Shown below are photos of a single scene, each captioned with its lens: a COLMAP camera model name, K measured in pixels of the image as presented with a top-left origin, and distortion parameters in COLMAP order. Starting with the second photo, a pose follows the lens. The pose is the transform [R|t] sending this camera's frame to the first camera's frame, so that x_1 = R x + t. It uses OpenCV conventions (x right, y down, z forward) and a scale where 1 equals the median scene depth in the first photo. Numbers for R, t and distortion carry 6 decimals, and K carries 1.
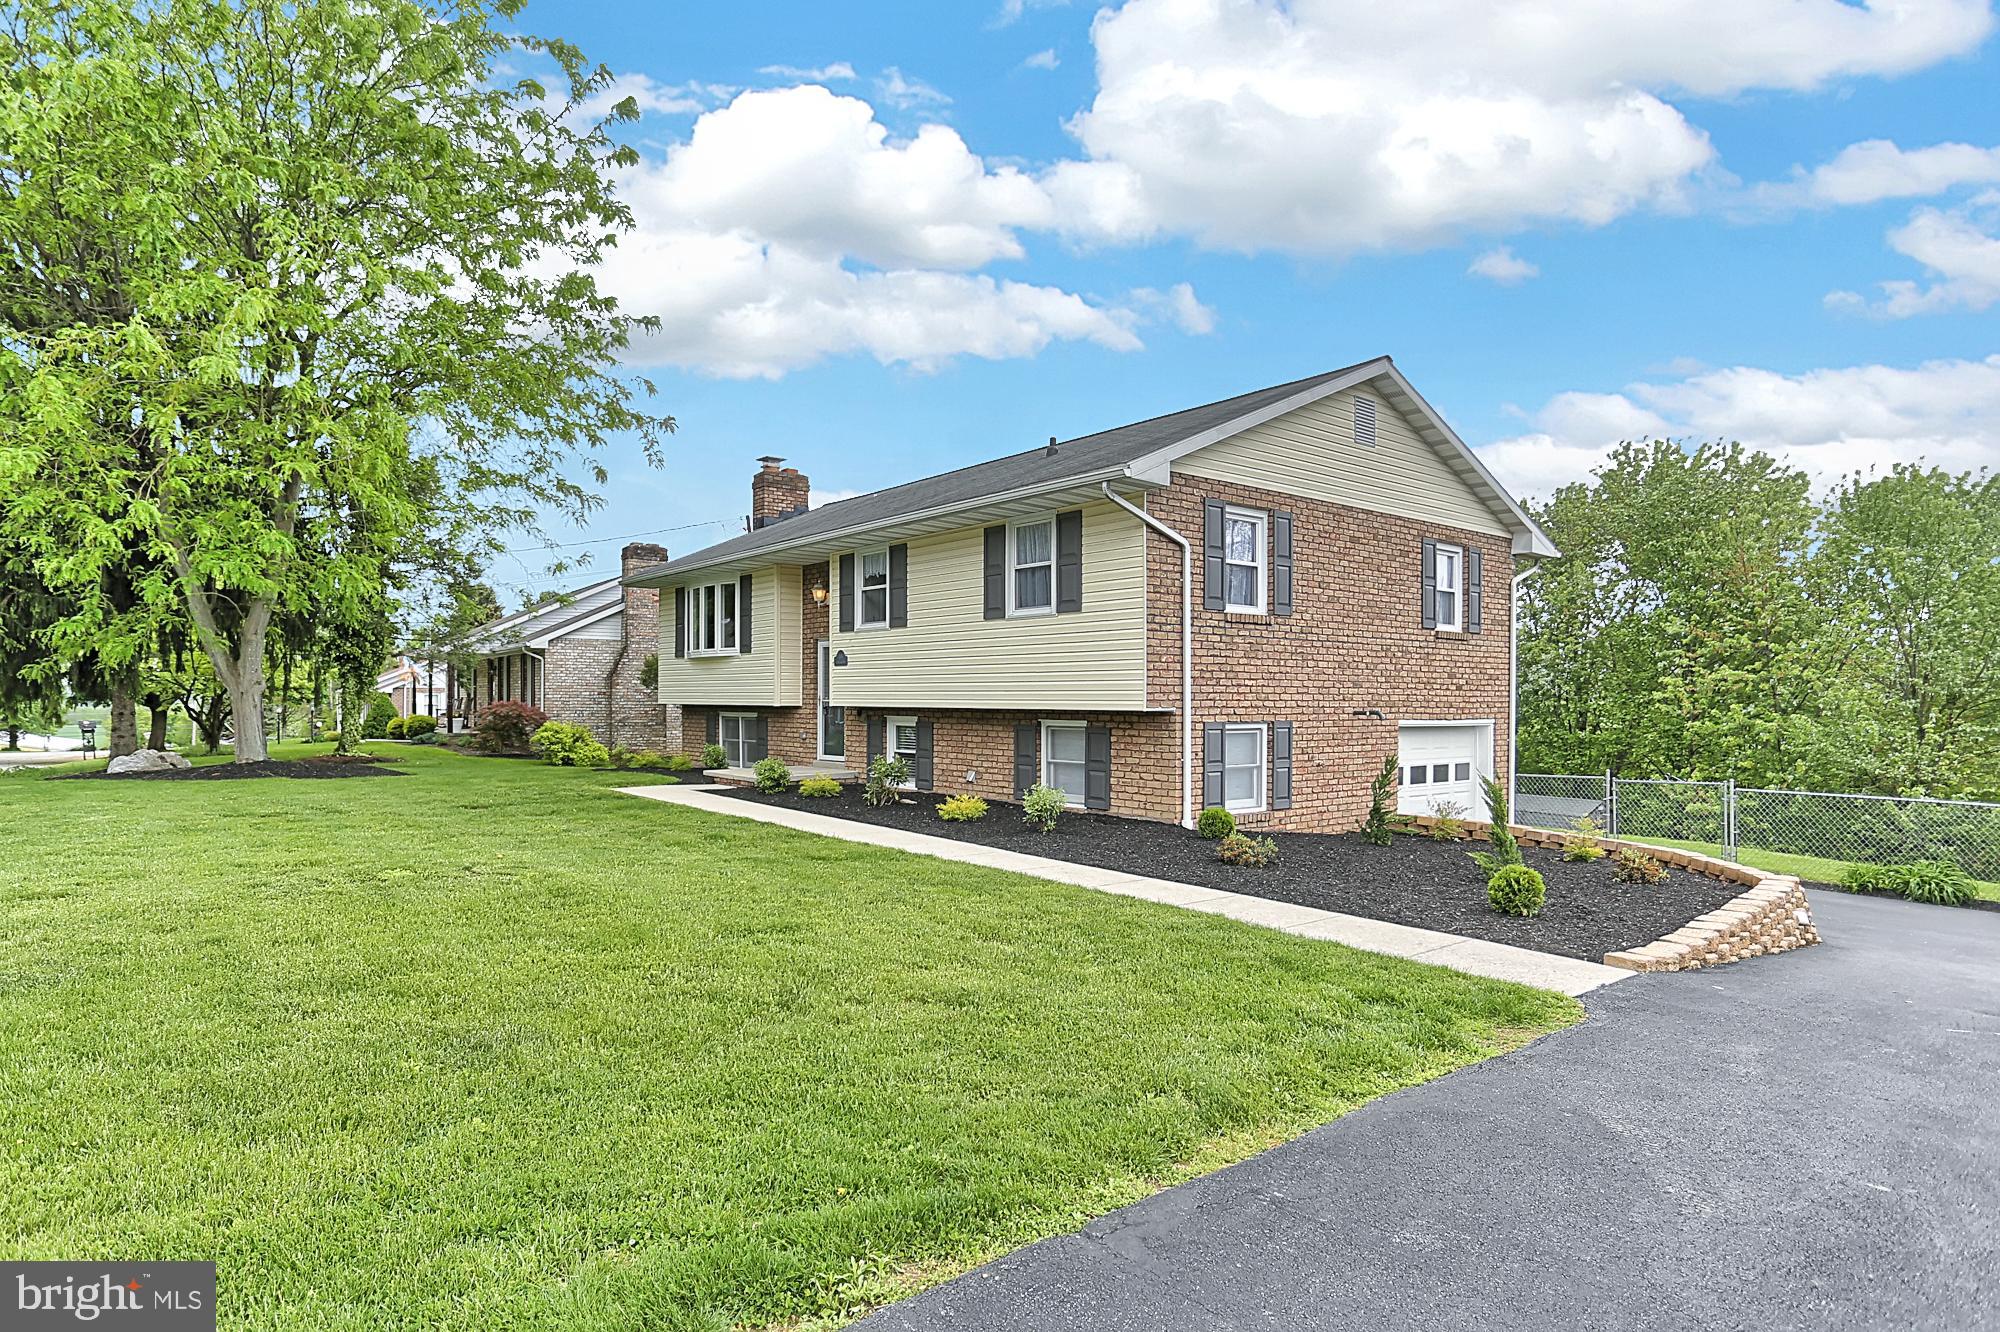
lens RADIAL K [[1089.7, 0, 931.4], [0, 1089.7, 724.7], [0, 0, 1]] dist [-0.045517, 0.024993]
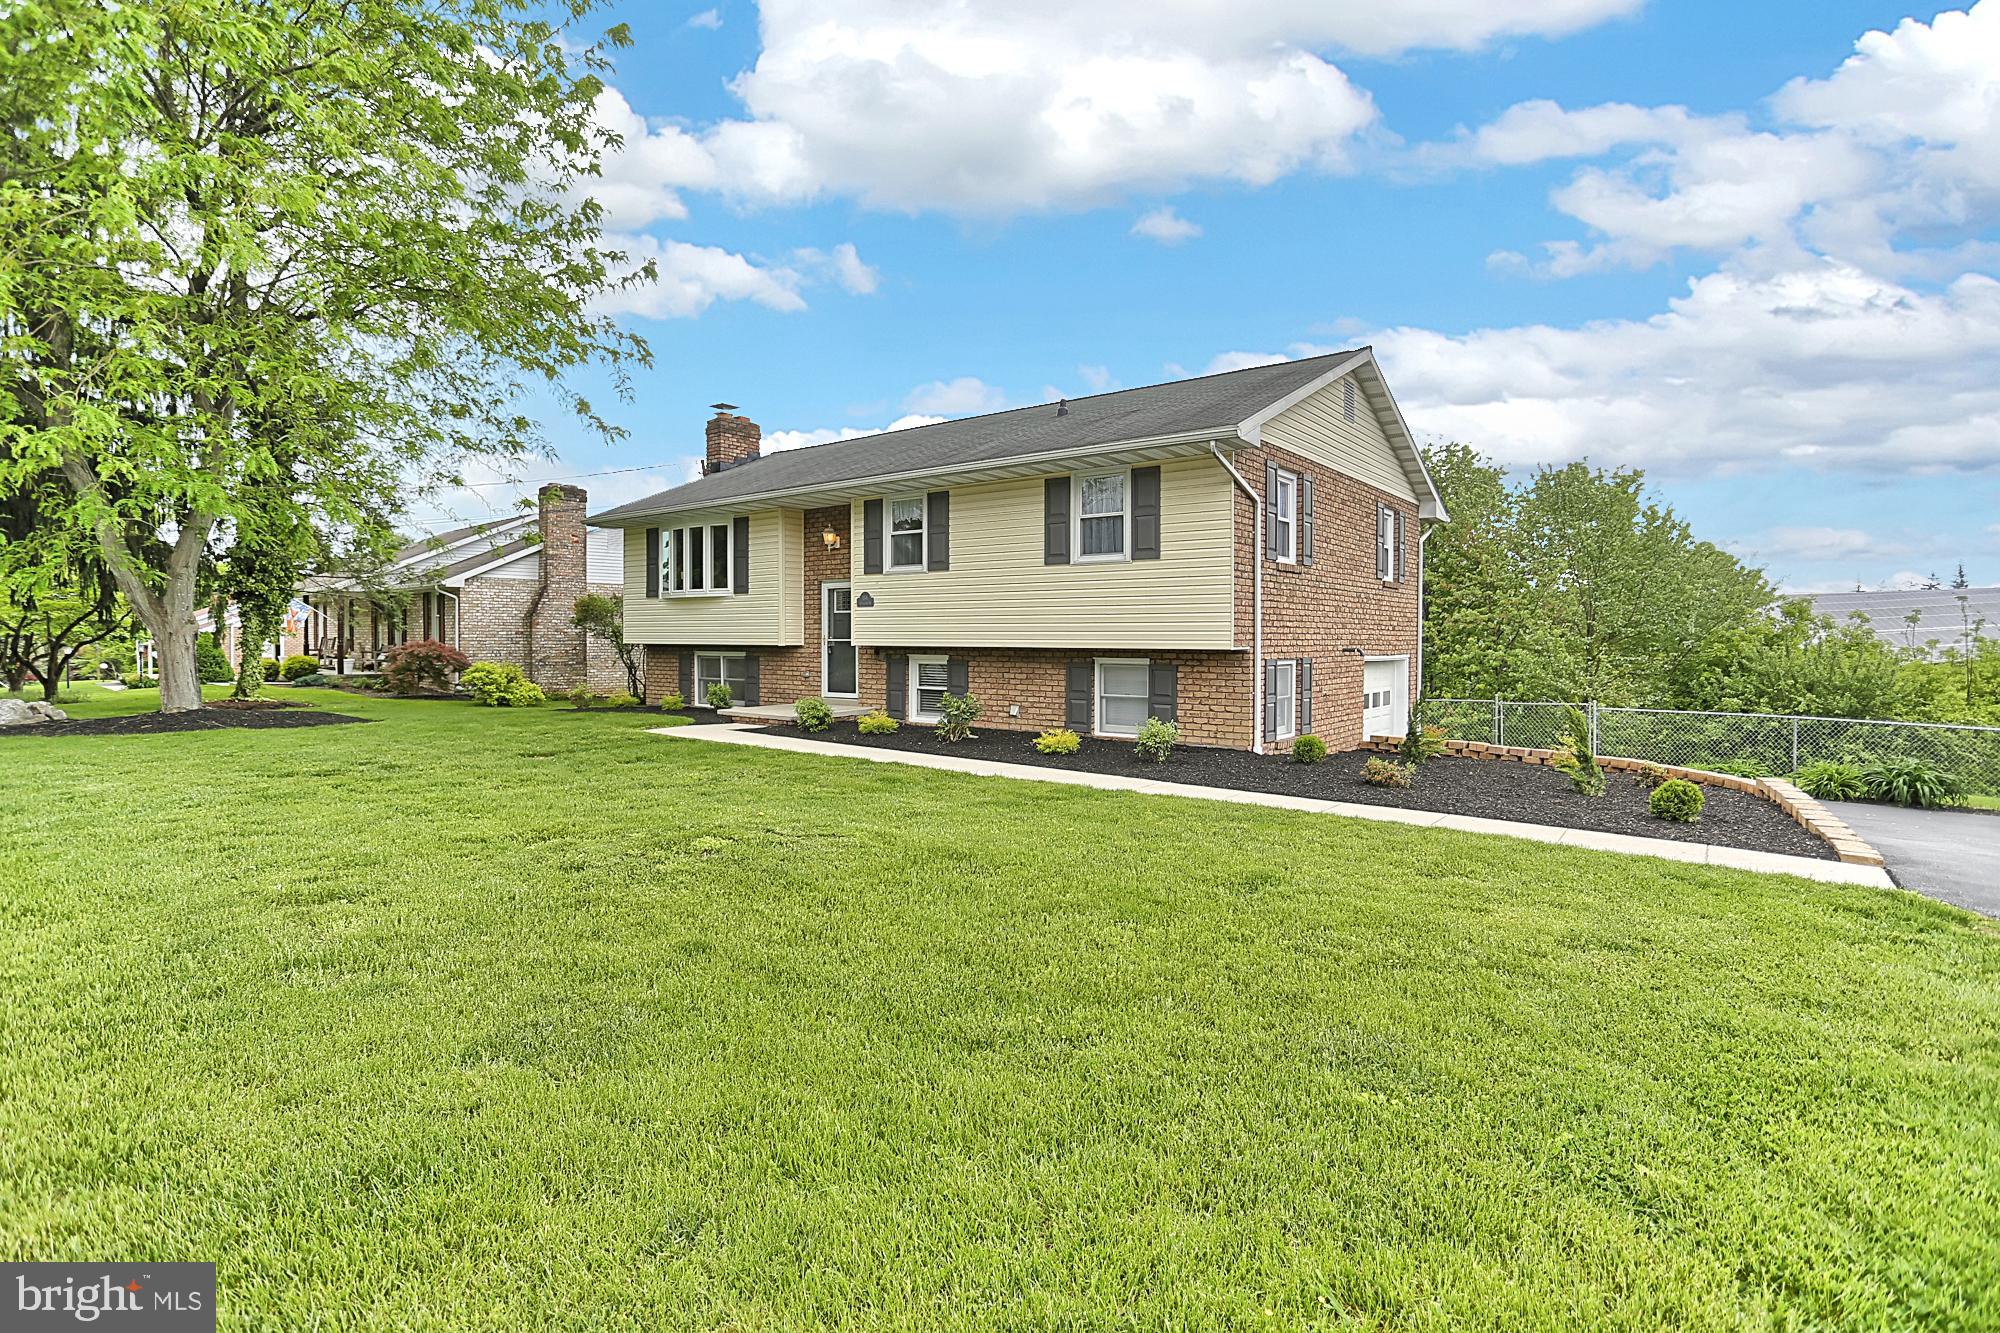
lens RADIAL K [[957.5, 0, 972.7], [0, 957.5, 666.6], [0, 0, 1]] dist [-0.035834, 0.029380]
pose [[0.967143, -0.009798, 0.254044, -0.223899], [0.007860, 0.999932, 0.008640, -0.004289], [-0.254112, -0.006360, 0.967154, 0.091354]]
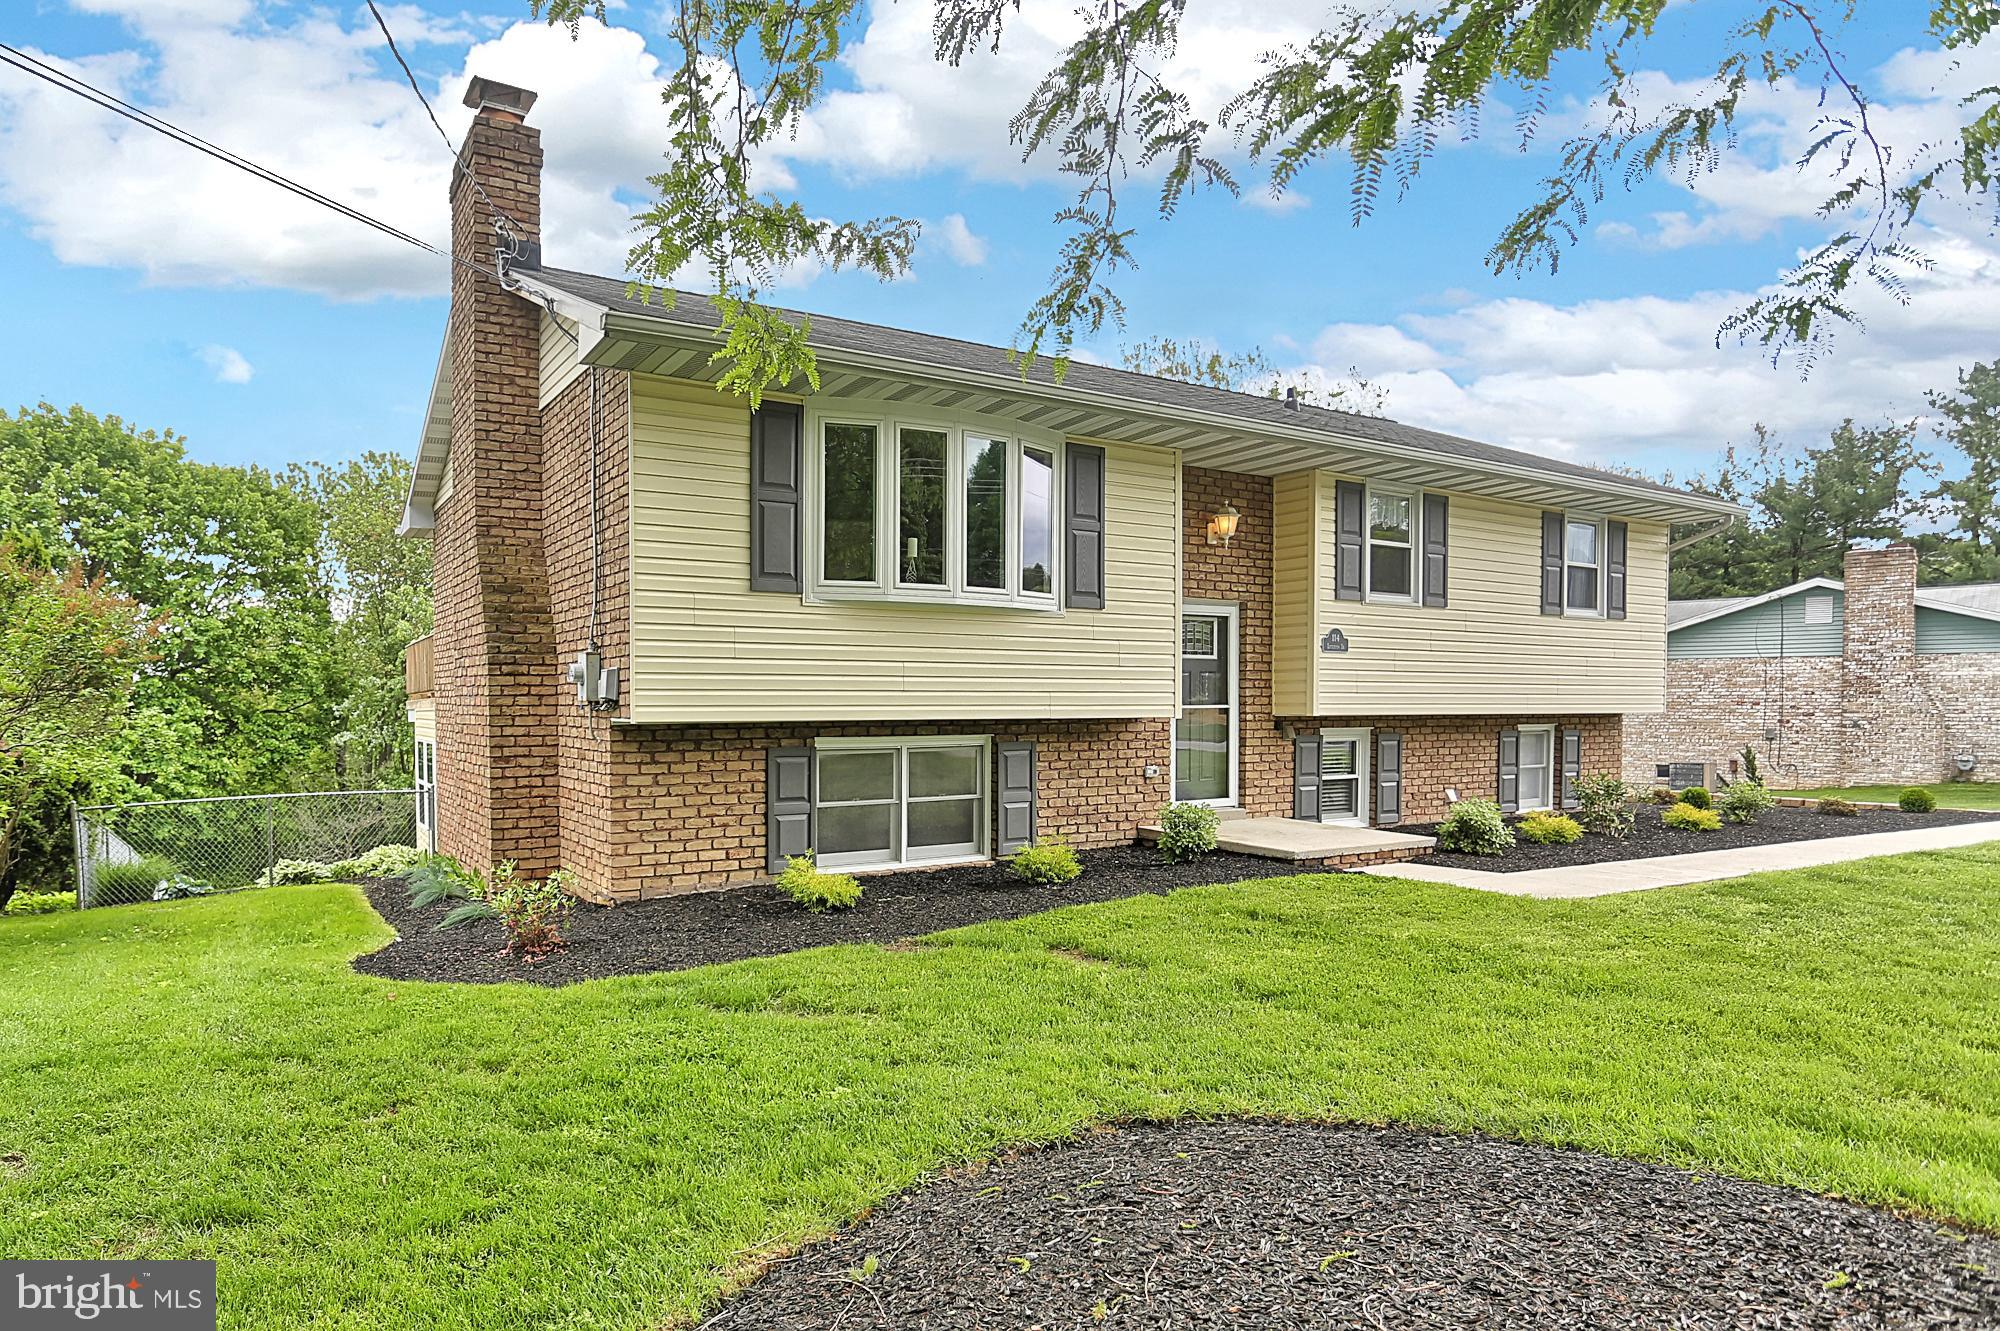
lens RADIAL K [[1089.7, 0, 931.4], [0, 1089.7, 724.2], [0, 0, 1]] dist [-0.045517, 0.024993]
pose [[0.120286, -0.018564, 0.992566, -0.771021], [0.029027, 0.999463, 0.015176, -0.029241], [-0.992315, 0.026986, 0.120760, 1.197064]]
